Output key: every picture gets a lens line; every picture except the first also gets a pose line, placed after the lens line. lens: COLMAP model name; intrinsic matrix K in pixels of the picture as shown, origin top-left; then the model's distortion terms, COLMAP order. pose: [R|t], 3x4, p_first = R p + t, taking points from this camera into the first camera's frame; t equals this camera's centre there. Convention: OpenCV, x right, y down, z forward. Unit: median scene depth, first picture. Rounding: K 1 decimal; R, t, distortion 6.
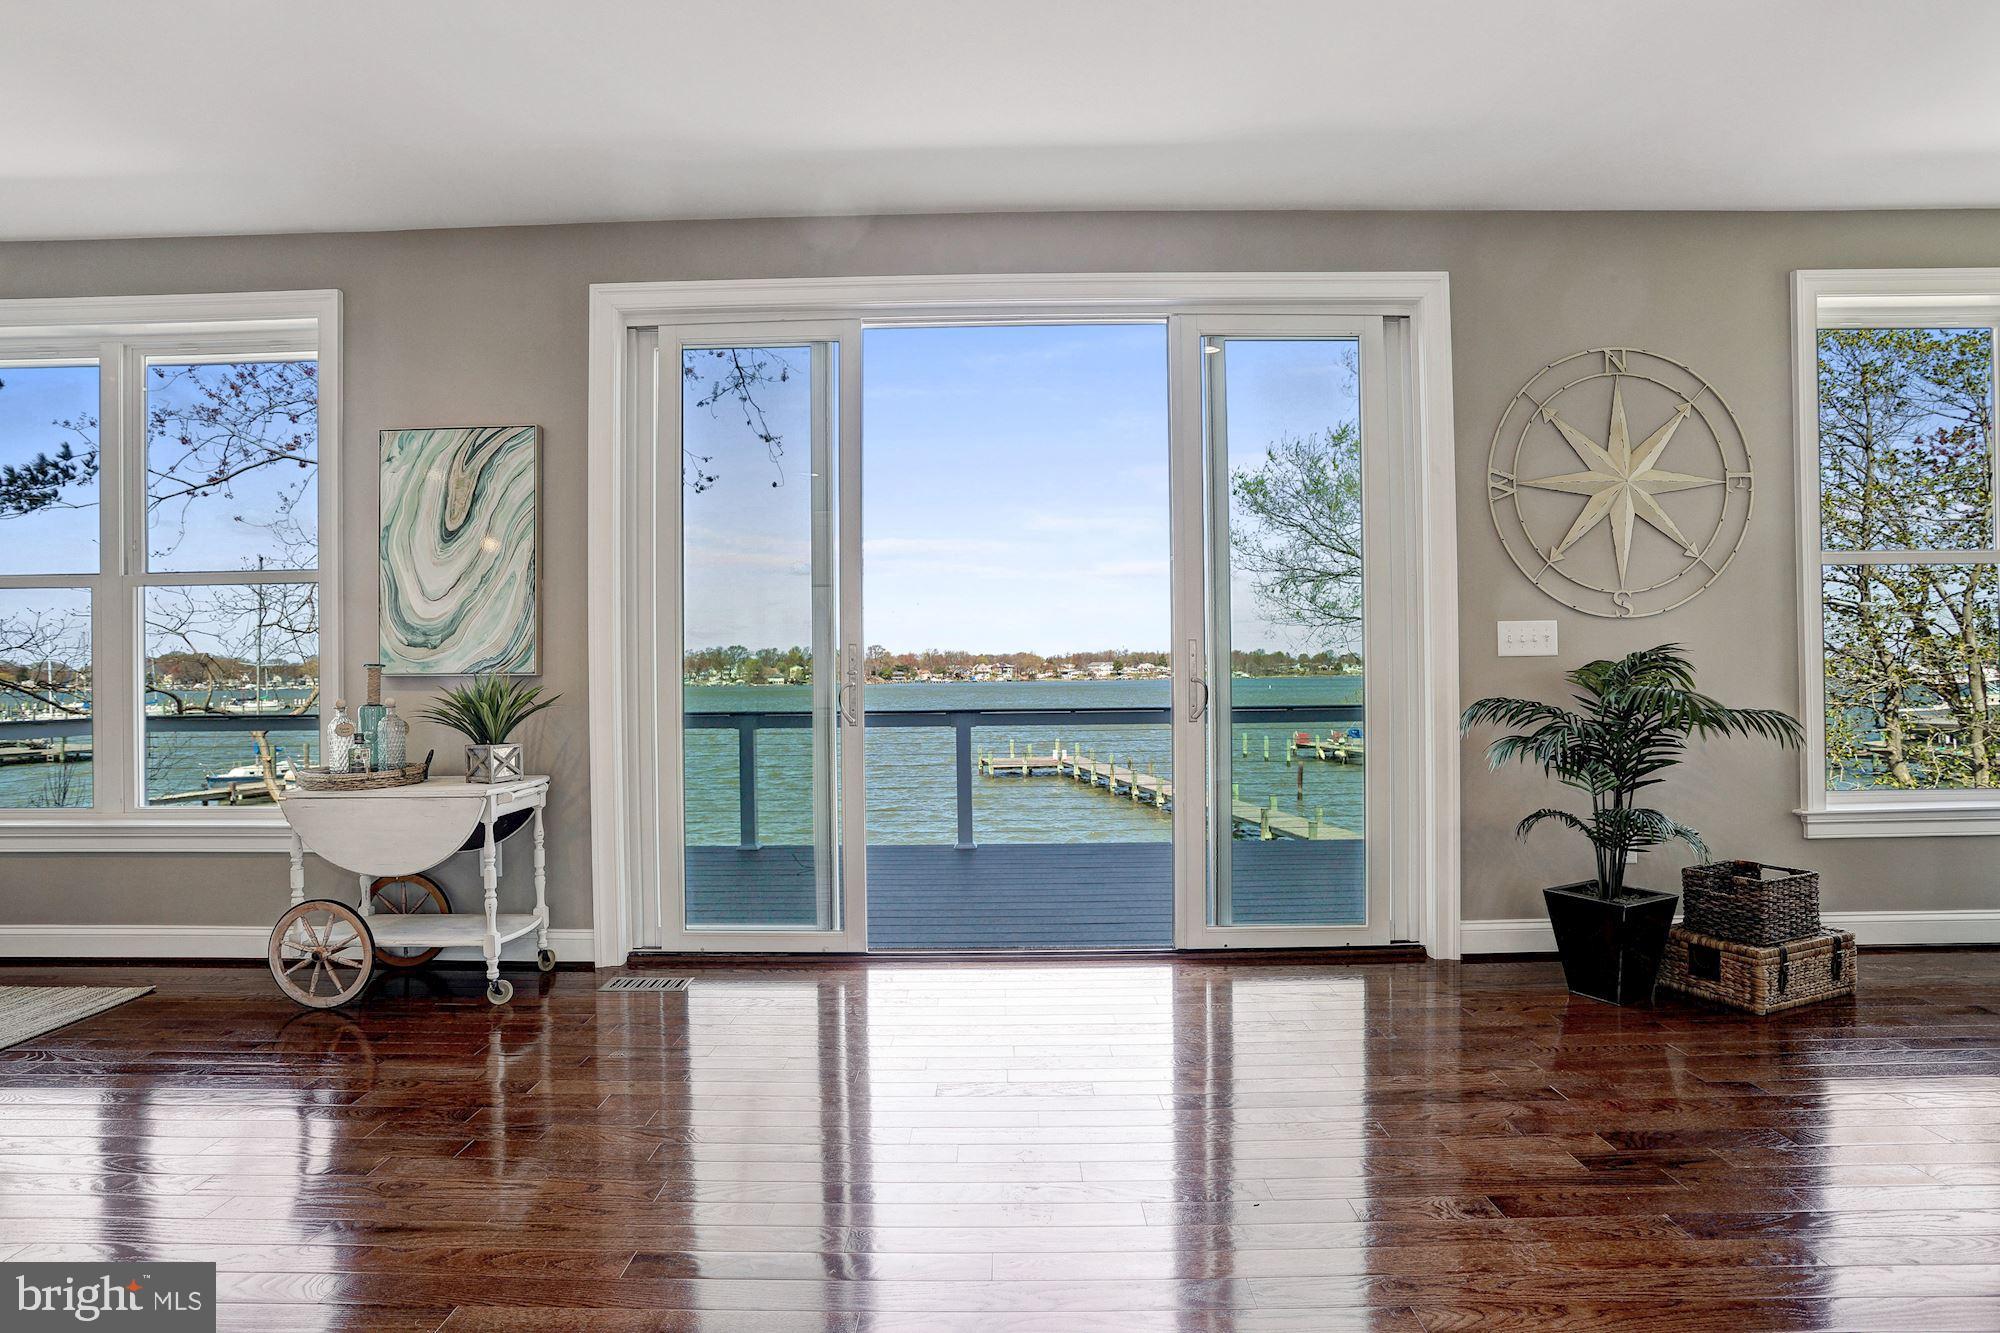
lens RADIAL K [[963.0, 0, 989.6], [0, 963.0, 660.6], [0, 0, 1]] dist [-0.053346, 0.017509]
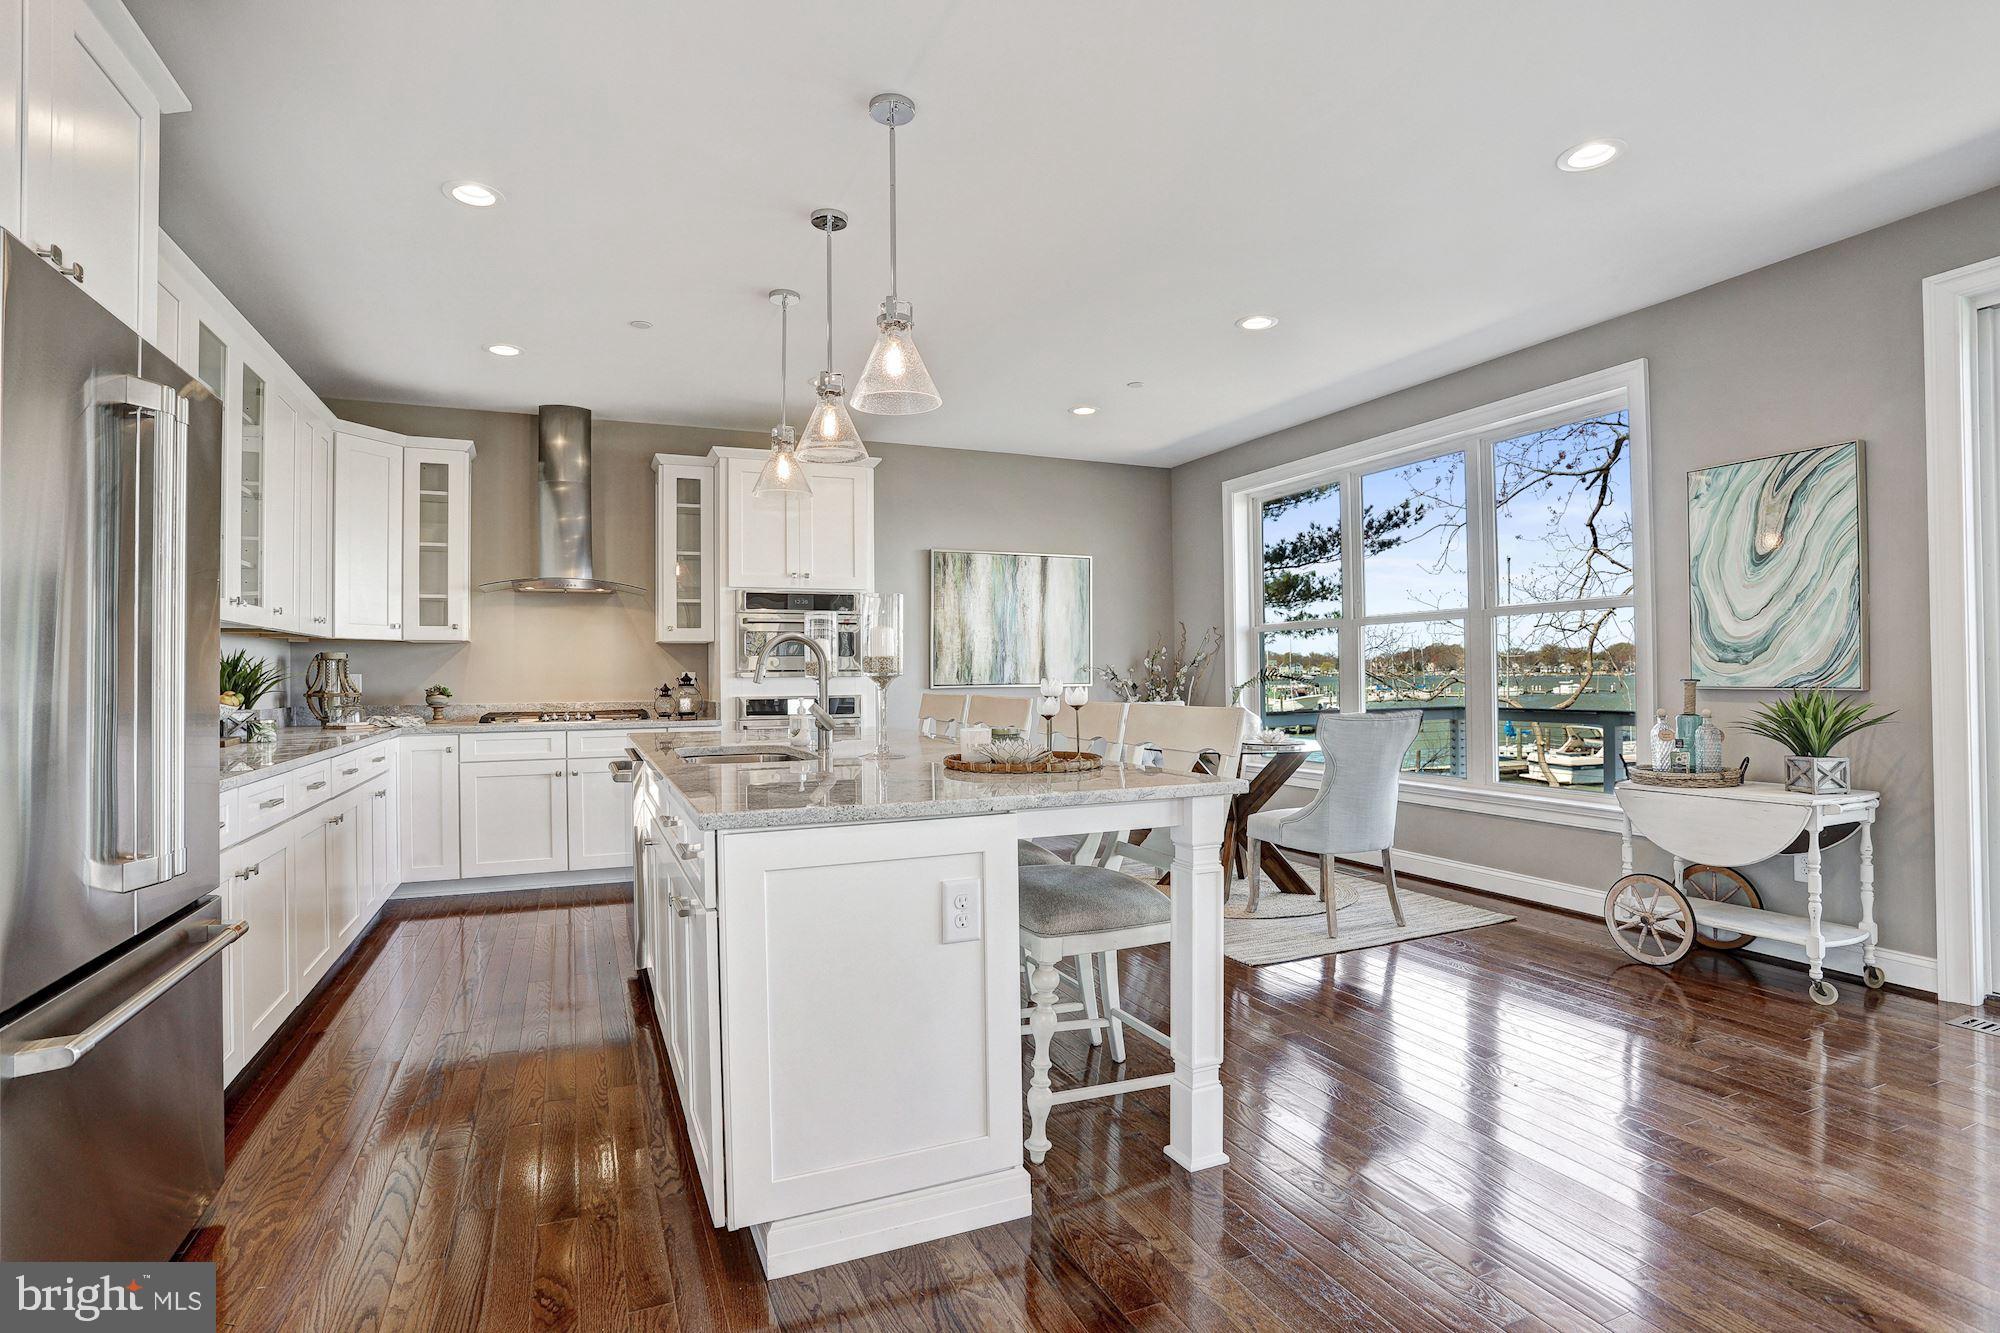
lens RADIAL K [[963.0, 0, 978.6], [0, 963.0, 666.3], [0, 0, 1]] dist [-0.053346, 0.017509]
pose [[0.401217, -0.000385, -0.915983, 0.046359], [0.018308, 0.999804, 0.007599, -0.034494], [0.915800, -0.019818, 0.401145, -0.241000]]
